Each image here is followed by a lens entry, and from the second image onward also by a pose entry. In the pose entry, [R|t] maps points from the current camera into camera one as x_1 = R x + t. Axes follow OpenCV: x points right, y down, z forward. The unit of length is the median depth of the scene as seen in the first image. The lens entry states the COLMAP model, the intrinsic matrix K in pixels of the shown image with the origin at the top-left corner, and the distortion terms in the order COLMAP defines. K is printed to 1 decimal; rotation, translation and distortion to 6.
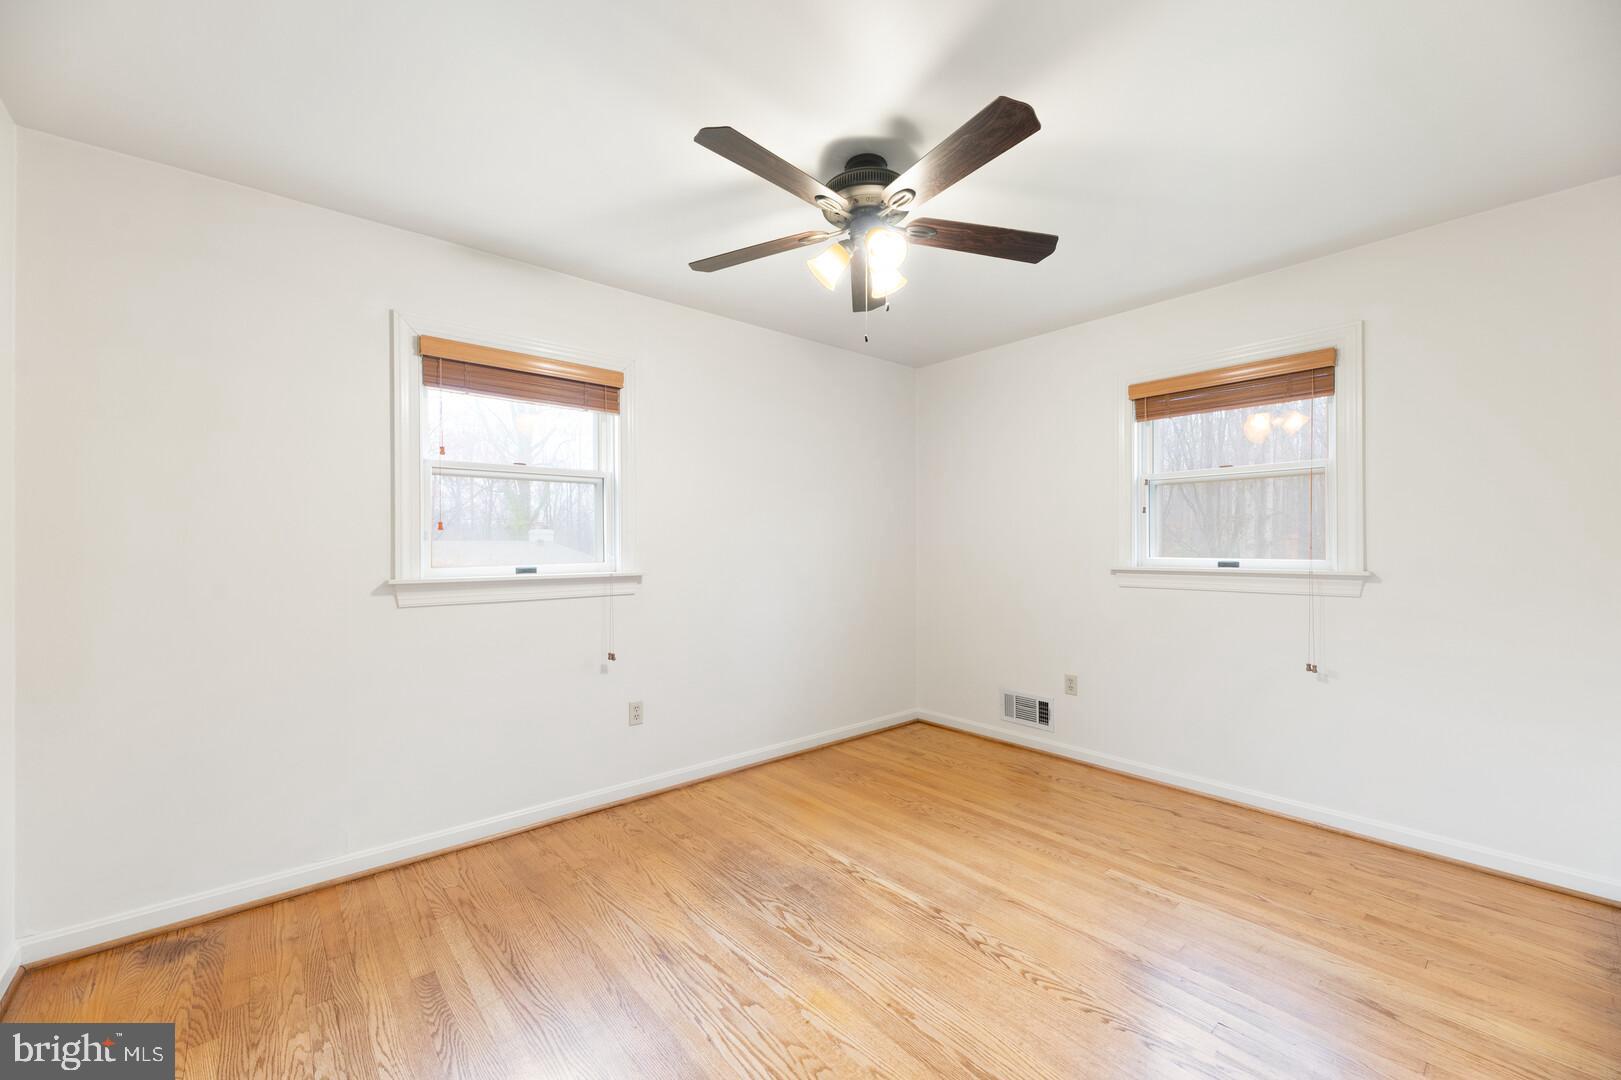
lens RADIAL K [[641.9, 0, 808.4], [0, 641.9, 540.2], [0, 0, 1]] dist [0.004737, -0.000677]
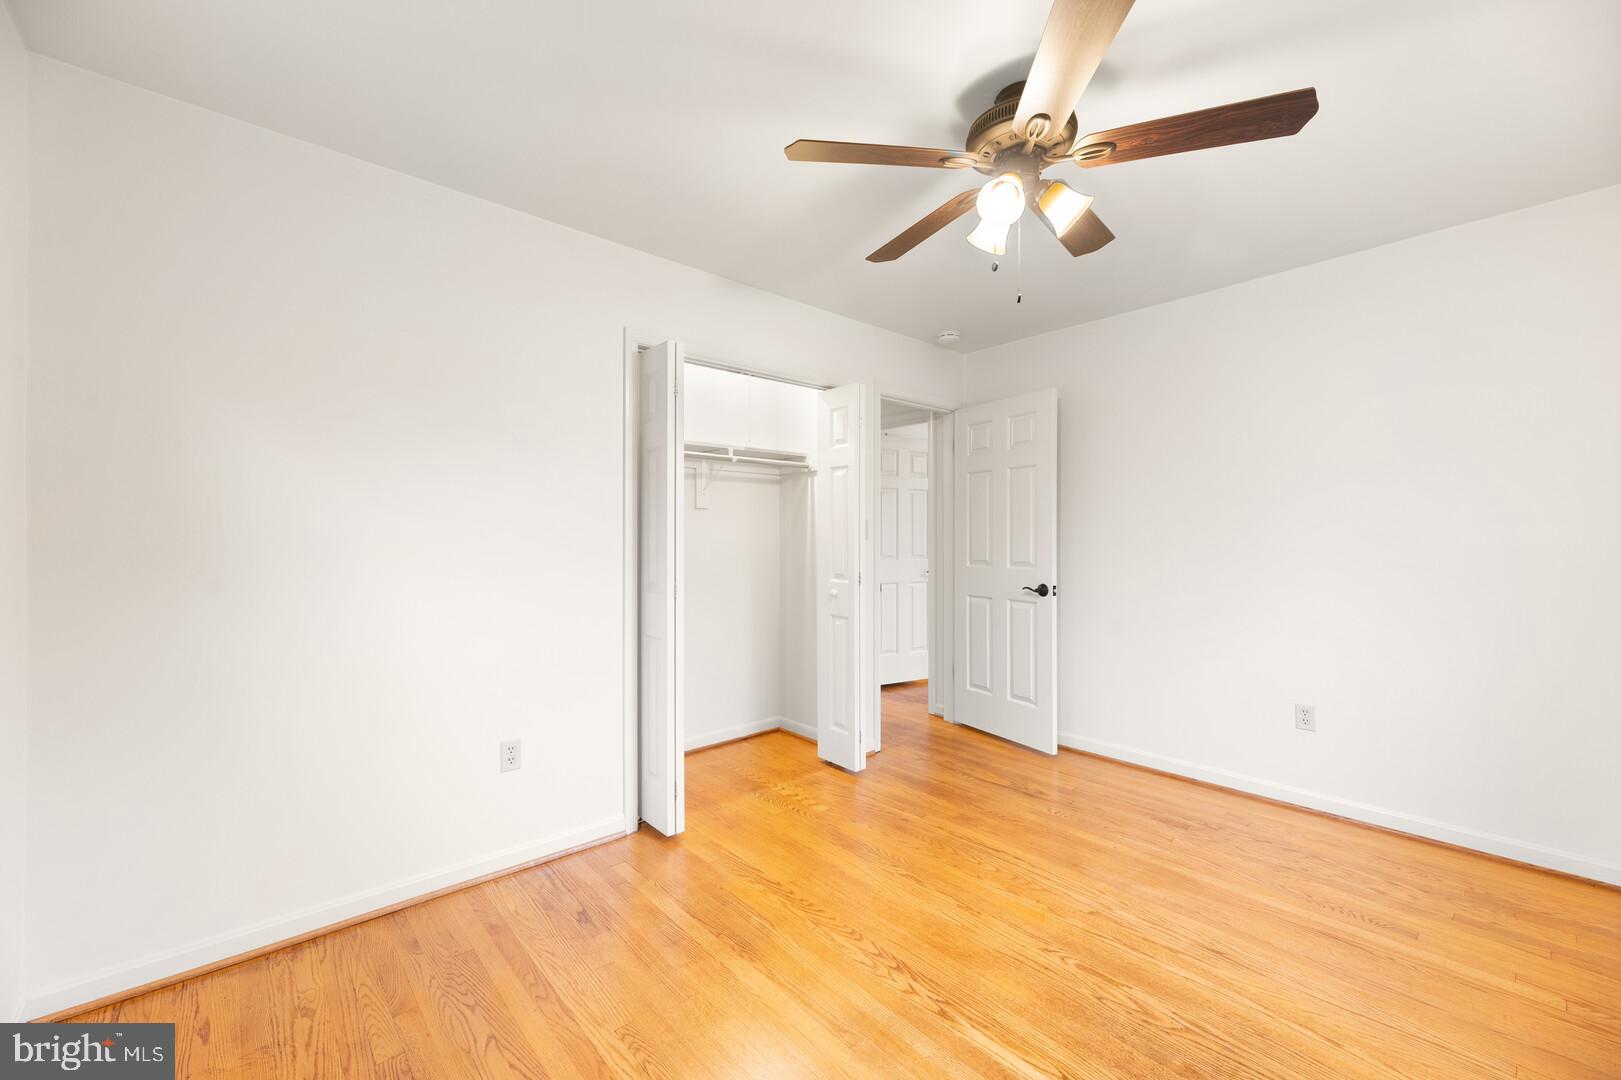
lens RADIAL K [[641.9, 0, 808.4], [0, 641.9, 540.2], [0, 0, 1]] dist [0.004737, -0.000677]
pose [[-0.999814, 0.007754, -0.017648, 0.408711], [0.007886, 0.999941, -0.007444, 0.015164], [0.017589, -0.007582, -0.999817, 1.950543]]
